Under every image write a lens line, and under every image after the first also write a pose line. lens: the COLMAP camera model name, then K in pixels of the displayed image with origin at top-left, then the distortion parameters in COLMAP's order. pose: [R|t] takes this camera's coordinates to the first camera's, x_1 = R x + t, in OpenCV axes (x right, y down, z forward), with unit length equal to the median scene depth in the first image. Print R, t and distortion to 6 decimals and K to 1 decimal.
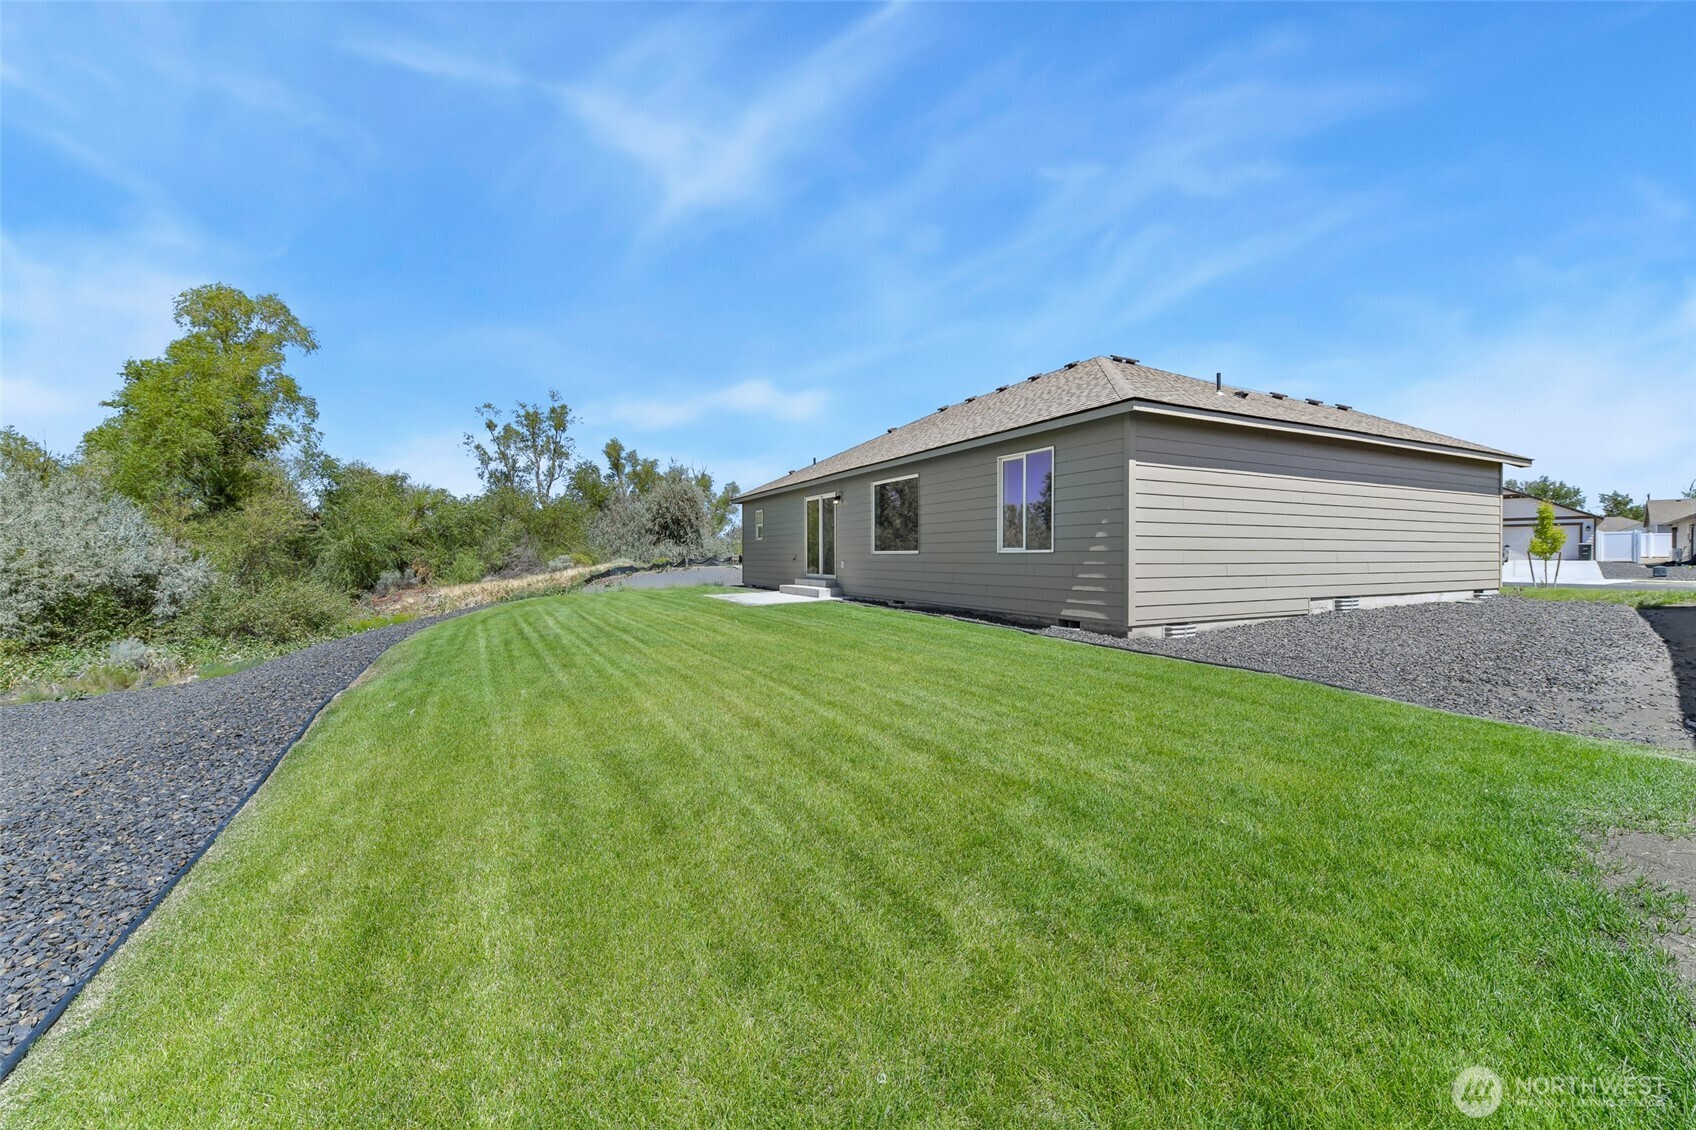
lens RADIAL K [[666.8, 0, 849.5], [0, 666.8, 572.8], [0, 0, 1]] dist [-0.002793, 0.000042]
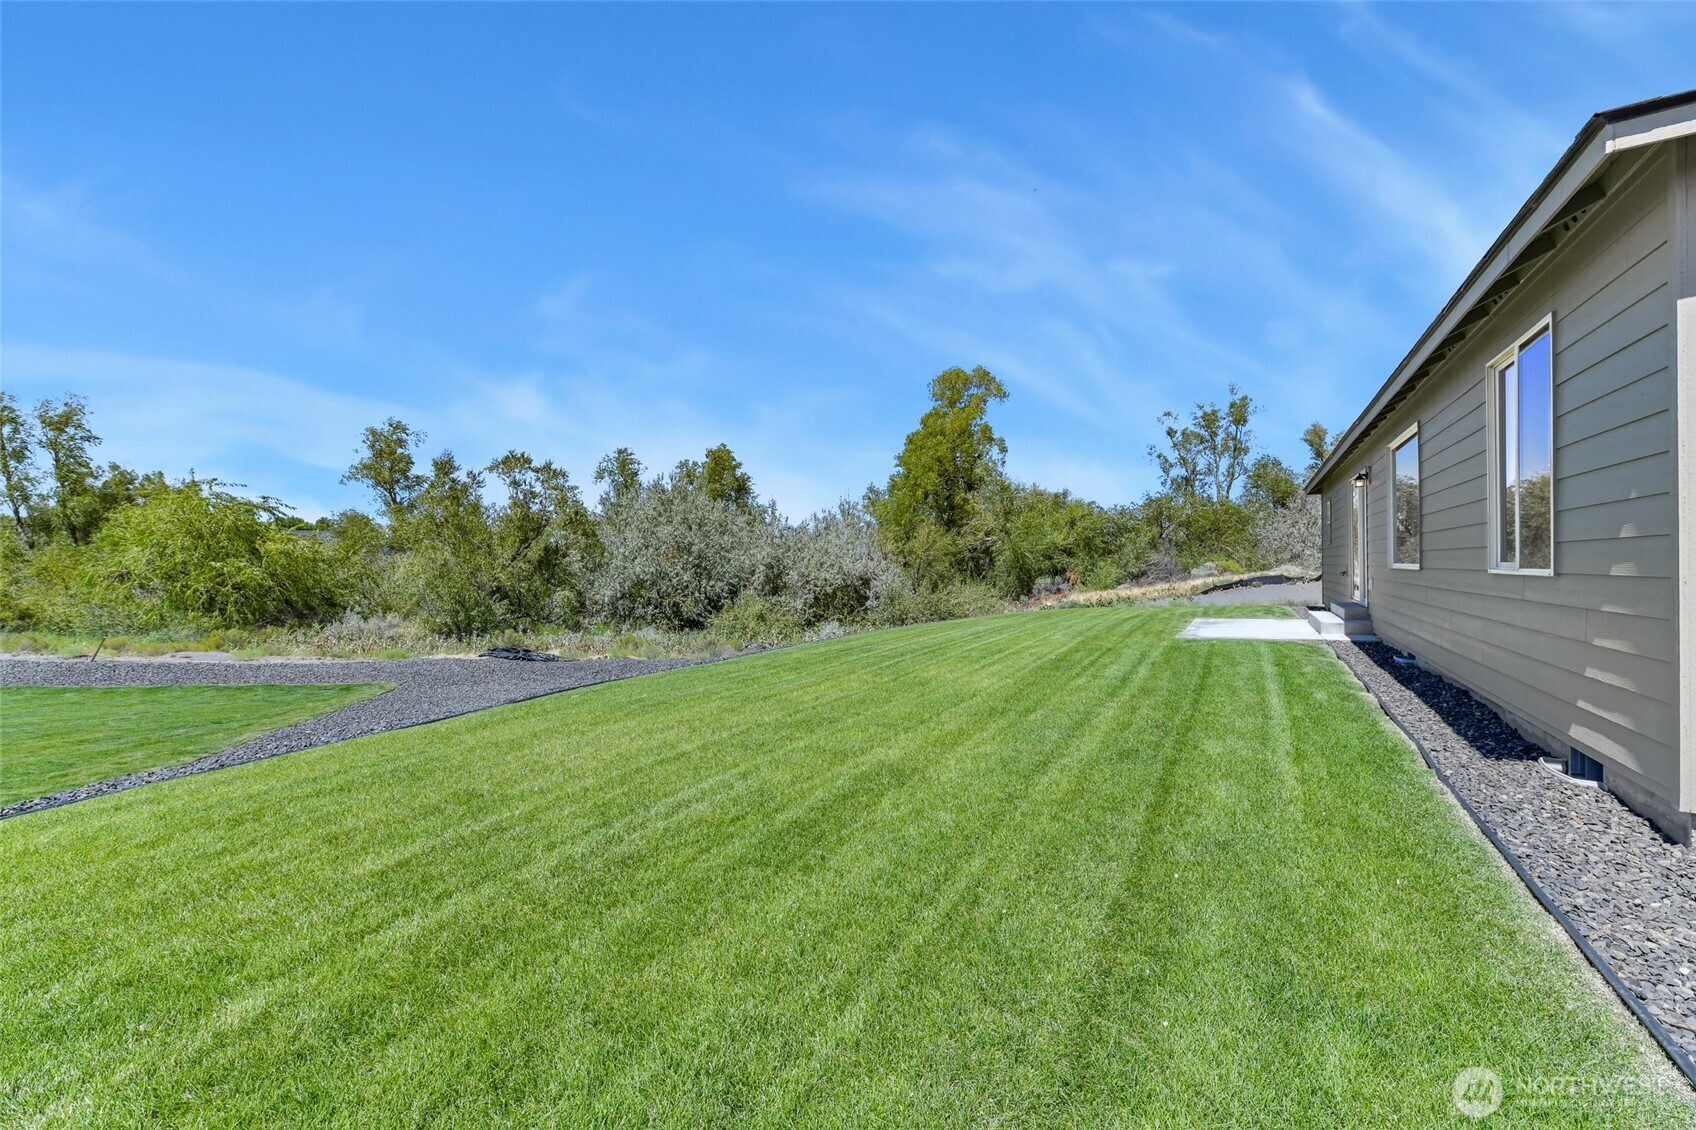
lens RADIAL K [[666.8, 0, 851.2], [0, 666.8, 547.9], [0, 0, 1]] dist [-0.002793, 0.000042]
pose [[0.509310, -0.022348, -0.860293, 0.111573], [-0.014812, 0.999287, -0.034728, -0.007157], [0.860456, 0.030430, 0.508616, 0.112003]]
